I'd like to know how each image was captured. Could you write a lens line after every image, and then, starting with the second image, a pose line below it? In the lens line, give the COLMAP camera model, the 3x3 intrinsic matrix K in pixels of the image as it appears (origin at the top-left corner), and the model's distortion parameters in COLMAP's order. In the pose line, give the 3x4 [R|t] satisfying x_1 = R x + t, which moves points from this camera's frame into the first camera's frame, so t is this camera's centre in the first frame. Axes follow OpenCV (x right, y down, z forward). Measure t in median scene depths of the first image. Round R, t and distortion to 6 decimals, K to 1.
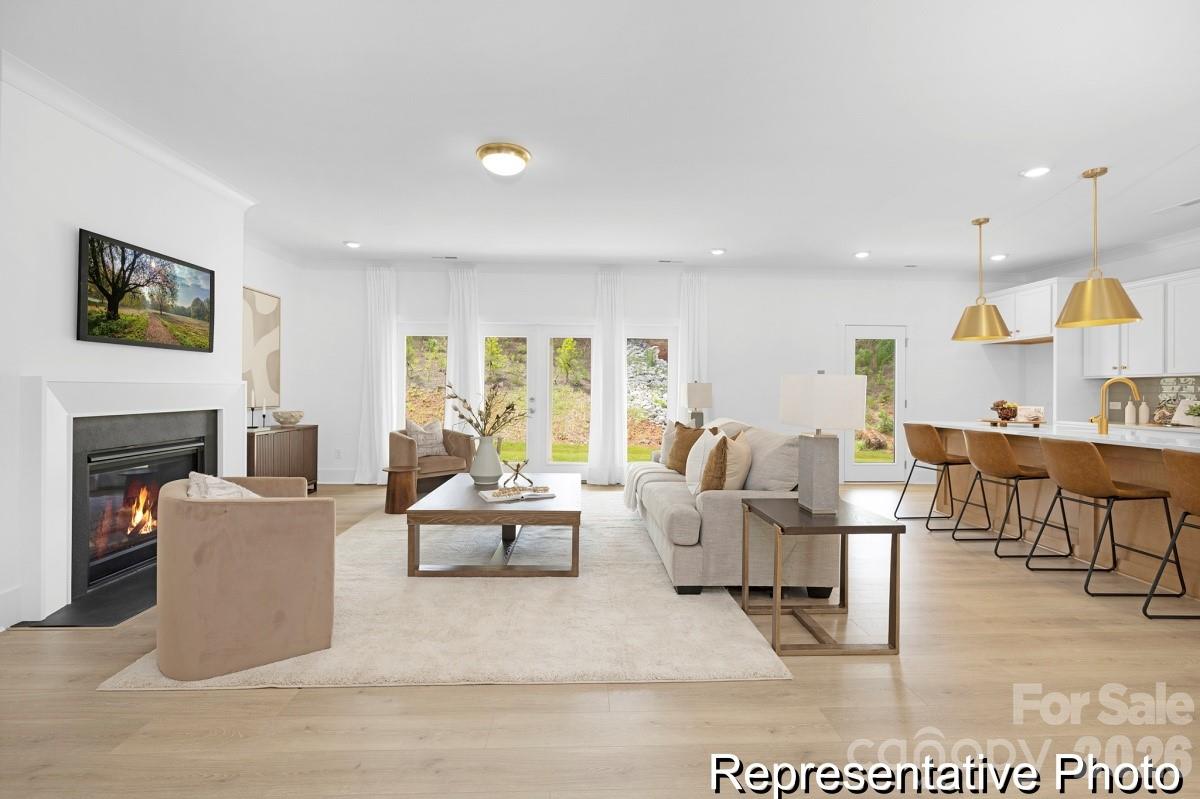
lens RADIAL K [[537.0, 0, 598.6], [0, 537.0, 390.4], [0, 0, 1]] dist [-0.008684, 0.000040]
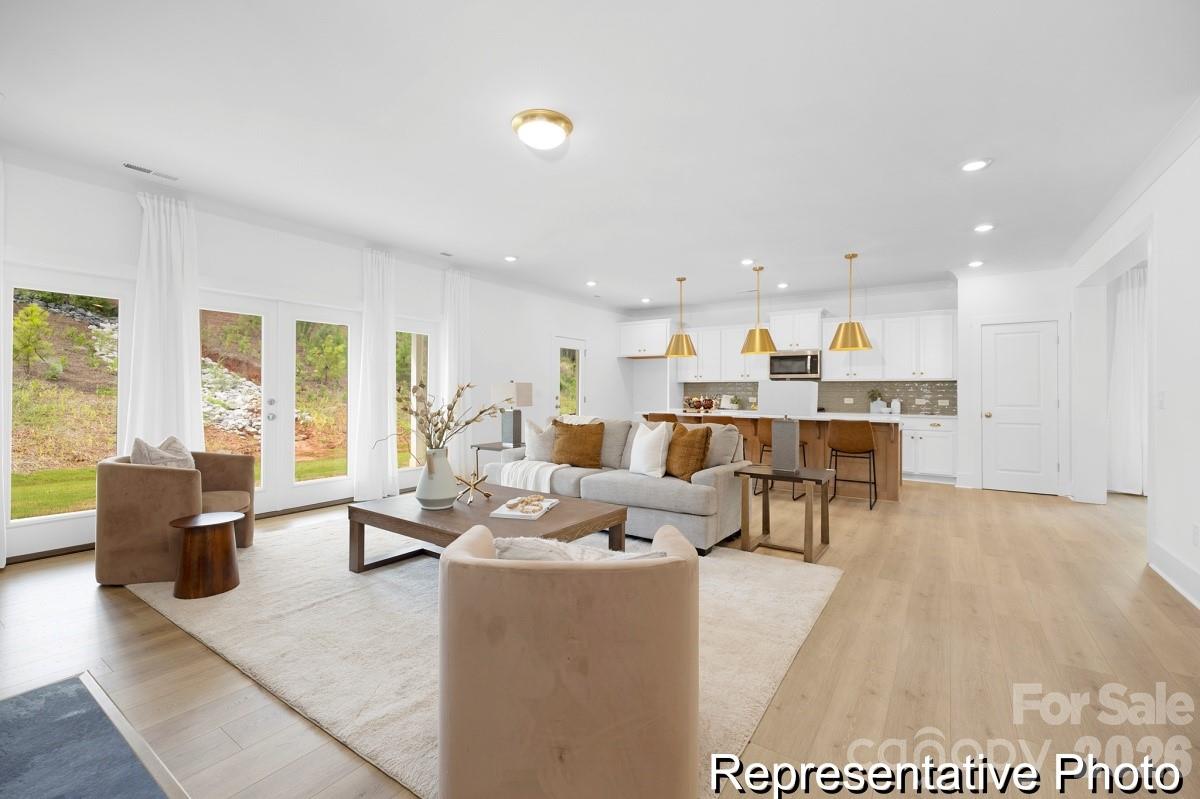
lens RADIAL K [[507.4, 0, 600.0], [0, 507.4, 399.5], [0, 0, 1]] dist [-0.024885, 0.000067]
pose [[0.597434, -0.015735, 0.801764, -0.741813], [-0.001521, 0.999783, 0.020755, -0.002434], [-0.801917, -0.013619, 0.597280, 0.405732]]
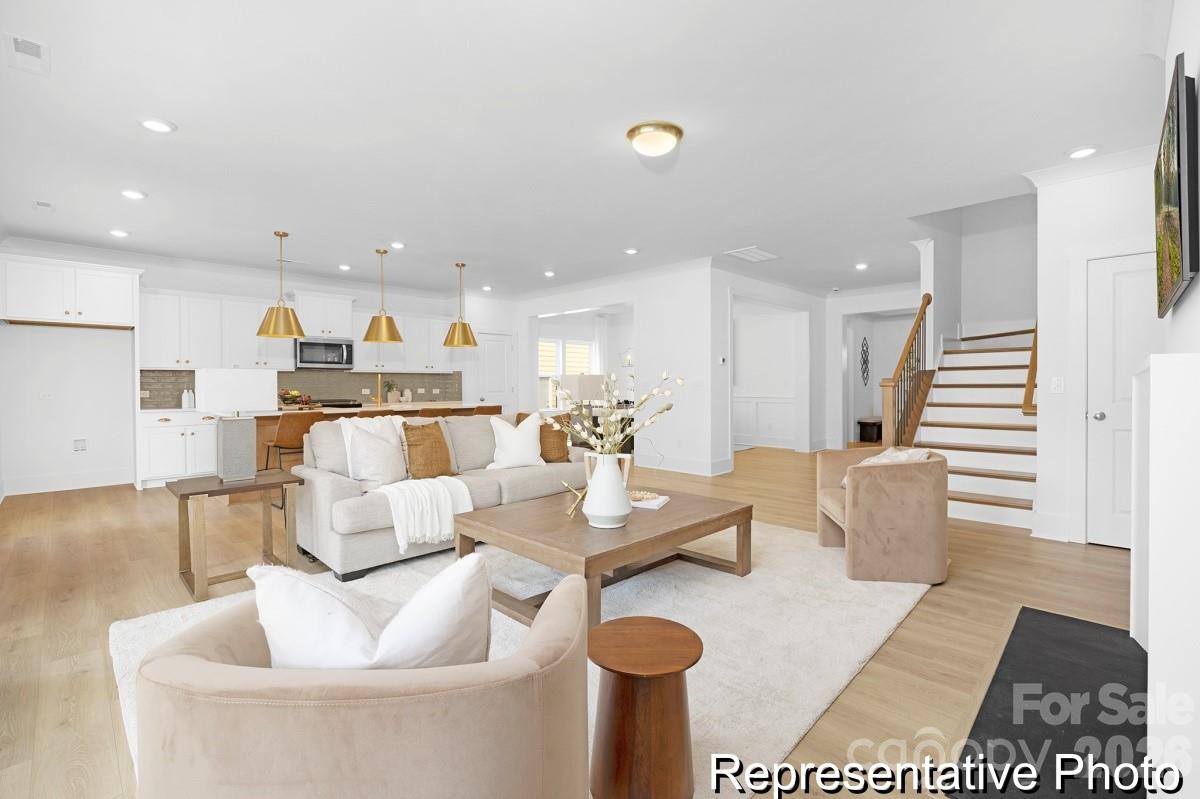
lens RADIAL K [[537.0, 0, 598.6], [0, 537.0, 390.4], [0, 0, 1]] dist [-0.008684, 0.000040]
pose [[-0.686621, -0.014974, 0.726861, -0.752466], [-0.005074, 0.999862, 0.015805, -0.000503], [-0.726997, 0.007164, -0.686603, 1.651716]]
